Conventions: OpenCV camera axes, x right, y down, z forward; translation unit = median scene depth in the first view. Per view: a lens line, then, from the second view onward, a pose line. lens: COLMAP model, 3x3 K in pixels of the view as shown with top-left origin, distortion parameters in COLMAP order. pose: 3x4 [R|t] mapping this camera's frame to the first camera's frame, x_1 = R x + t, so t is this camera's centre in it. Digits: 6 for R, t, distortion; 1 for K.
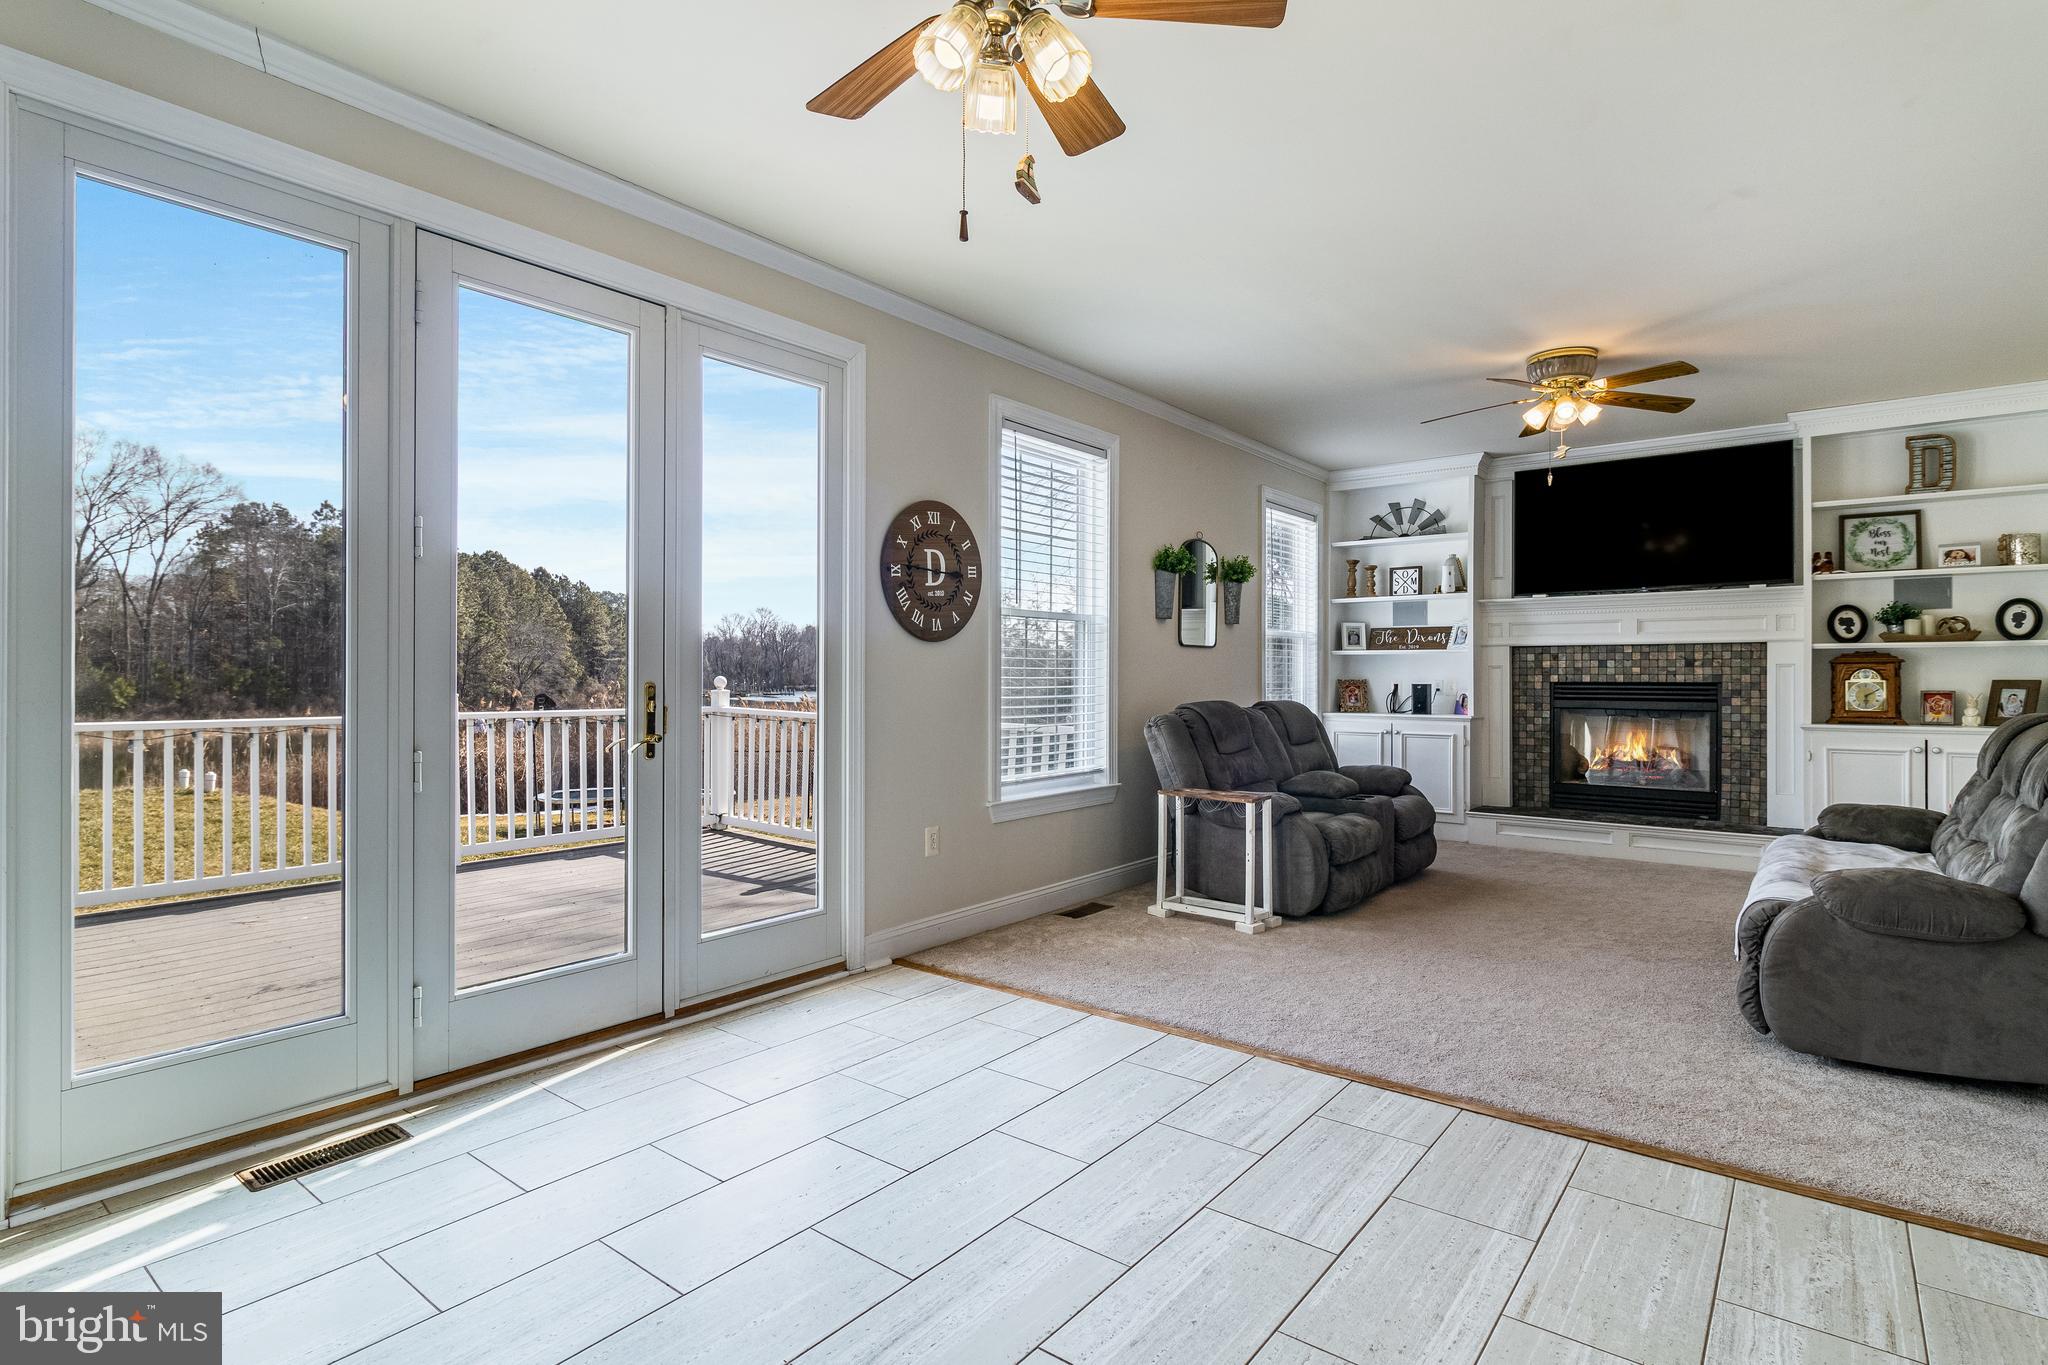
lens RADIAL K [[1014.9, 0, 1026.2], [0, 1014.9, 678.4], [0, 0, 1]] dist [-0.001480, -0.001869]
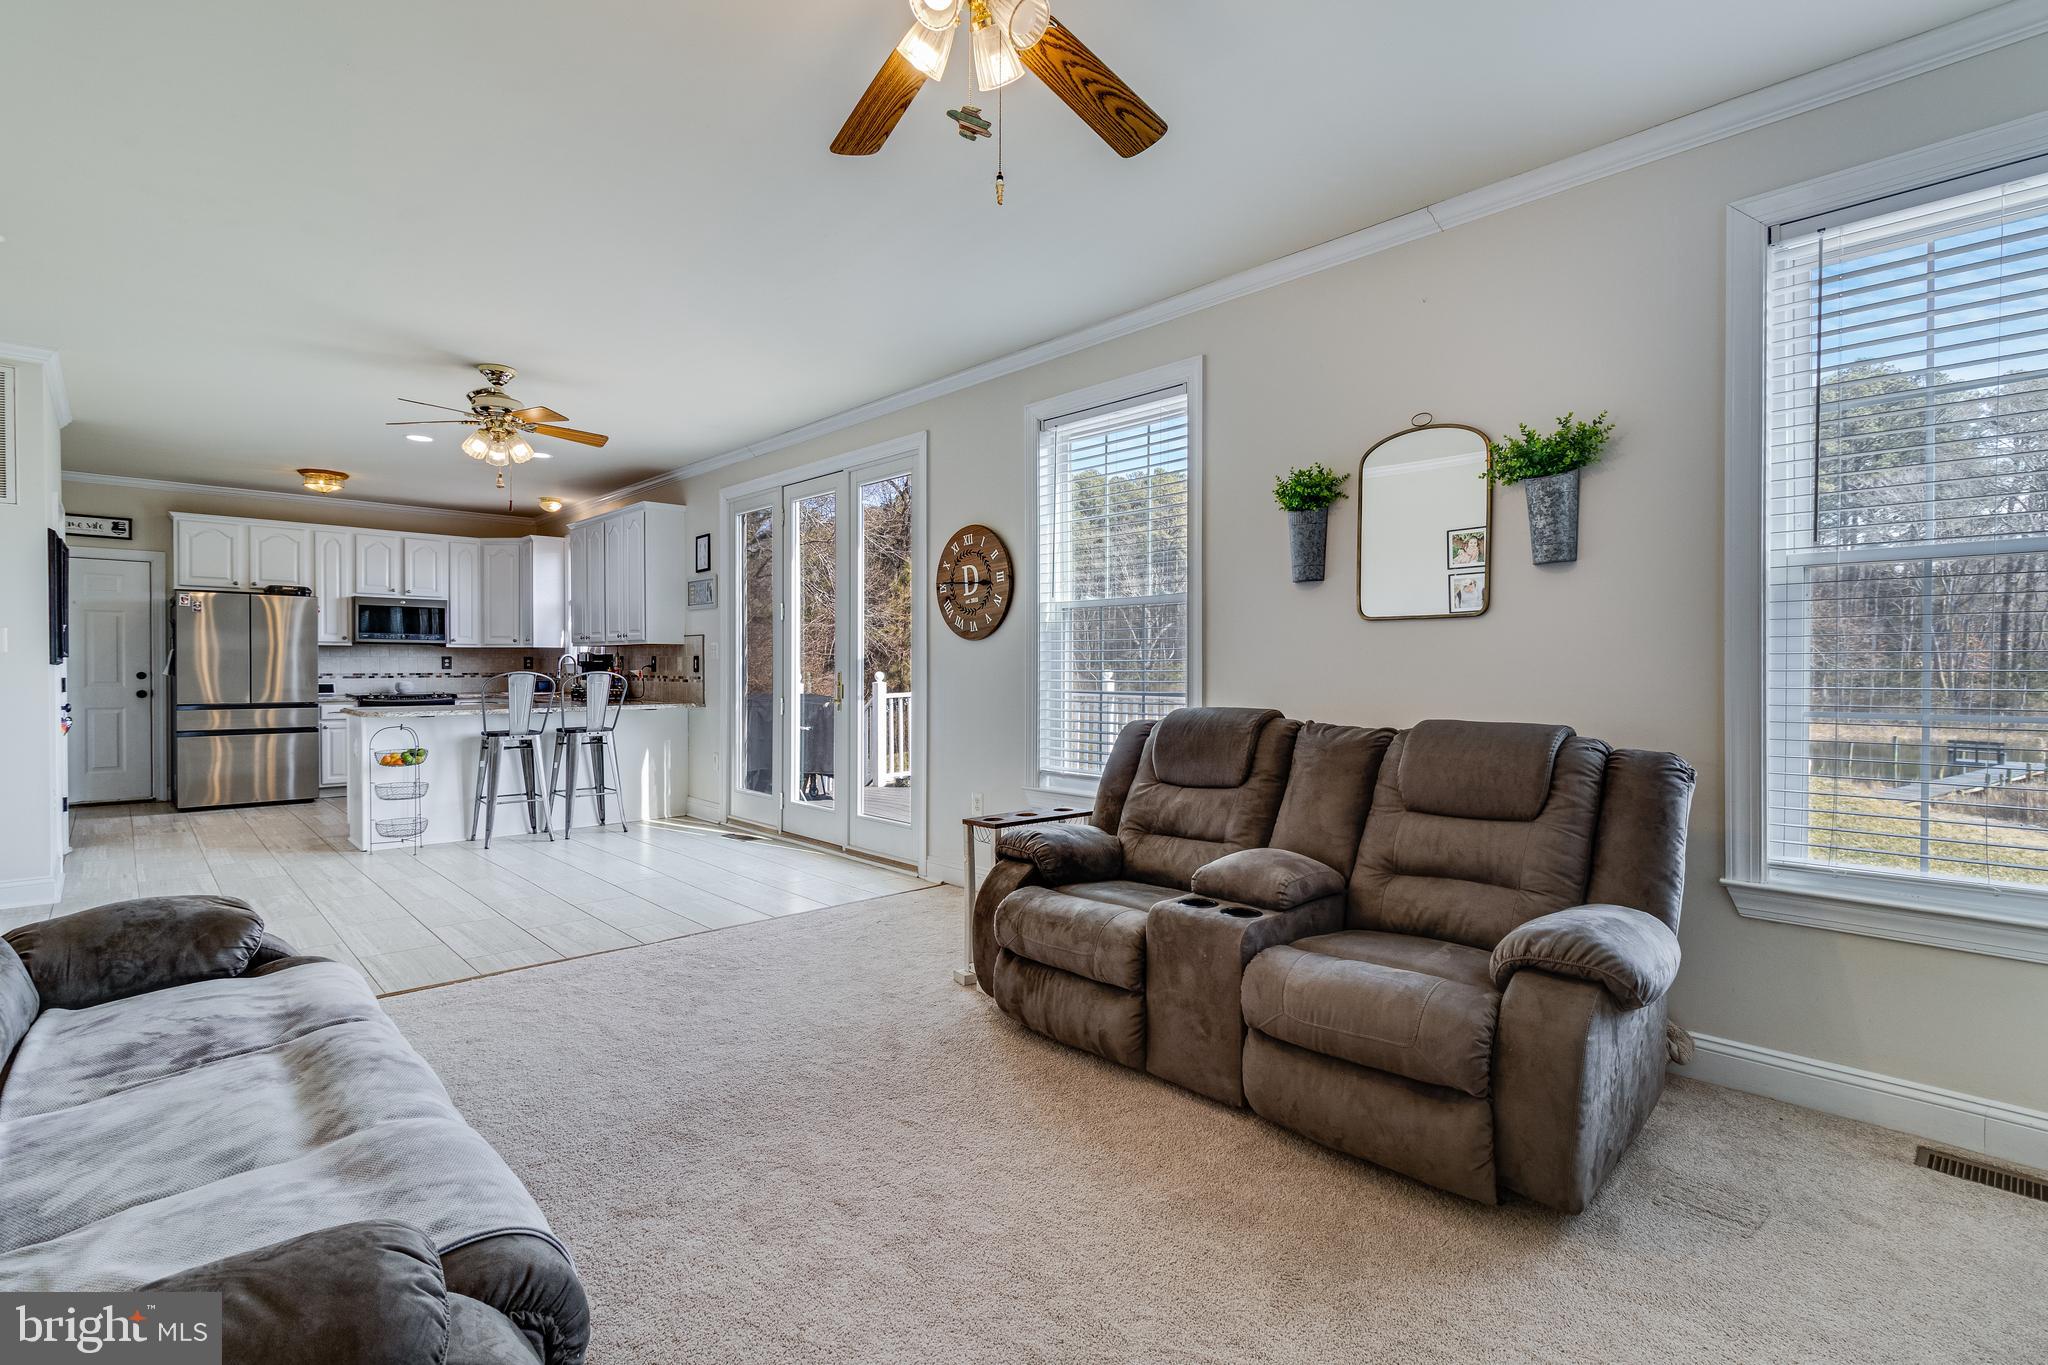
lens RADIAL K [[933.8, 0, 1024.0], [0, 933.8, 682.5], [0, 0, 1]] dist [0.000922, -0.000031]
pose [[-0.133713, 0.012947, -0.990936, 0.743730], [-0.006144, 0.999885, 0.013893, -0.000925], [0.991001, 0.007946, -0.133618, 0.886996]]
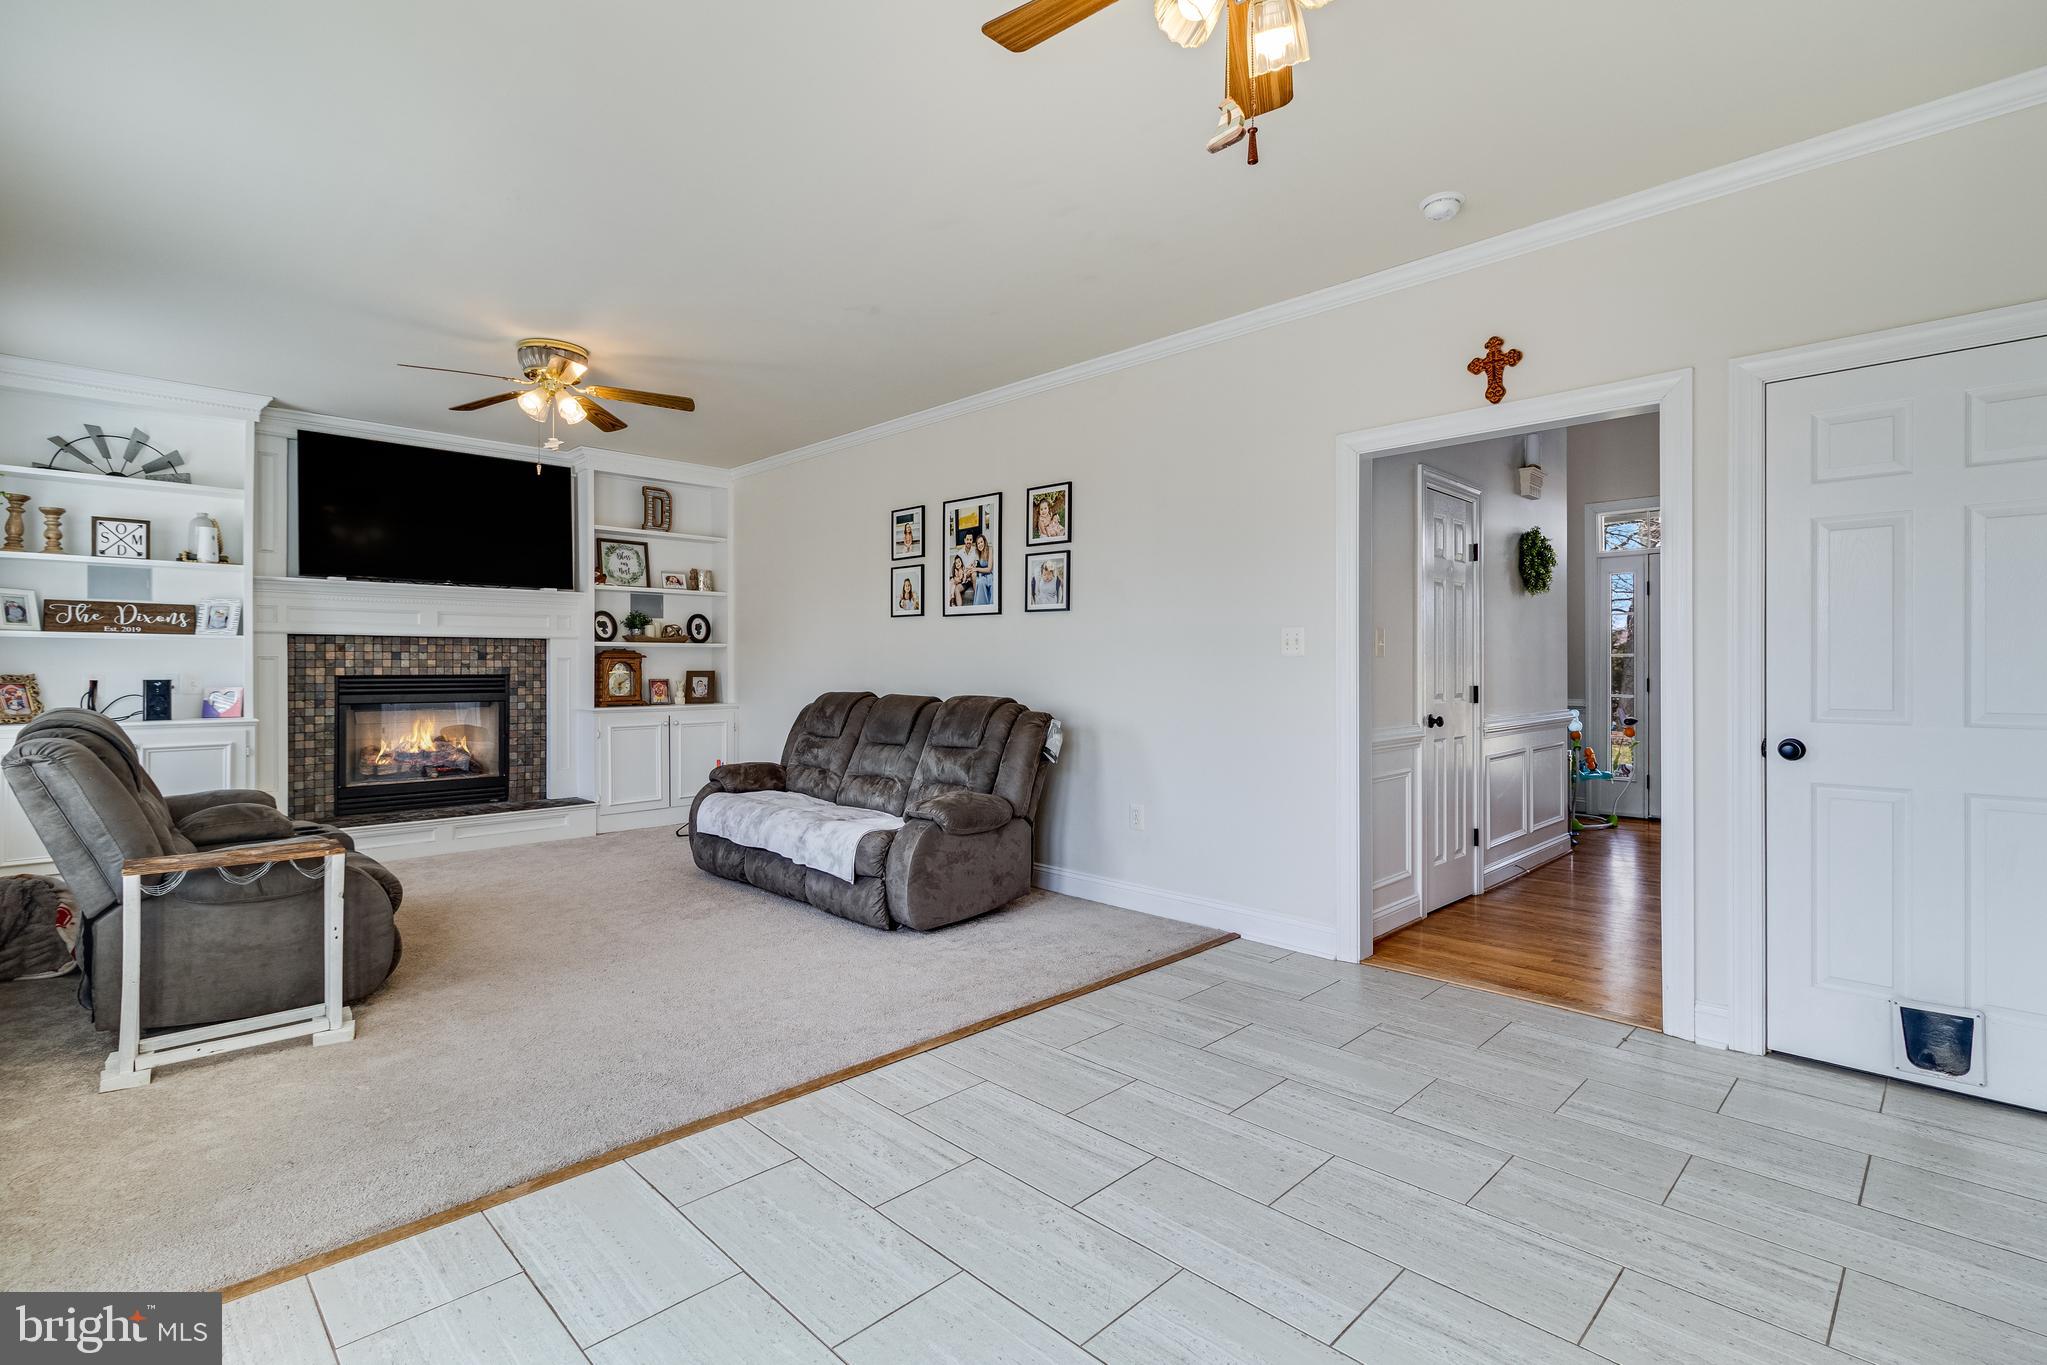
lens RADIAL K [[947.3, 0, 1027.2], [0, 947.3, 665.7], [0, 0, 1]] dist [0.001351, 0.000143]
pose [[0.120342, 0.000691, 0.992732, -0.284876], [0.003517, 0.999993, -0.001123, -0.002375], [-0.992726, 0.003627, 0.120339, 0.354950]]
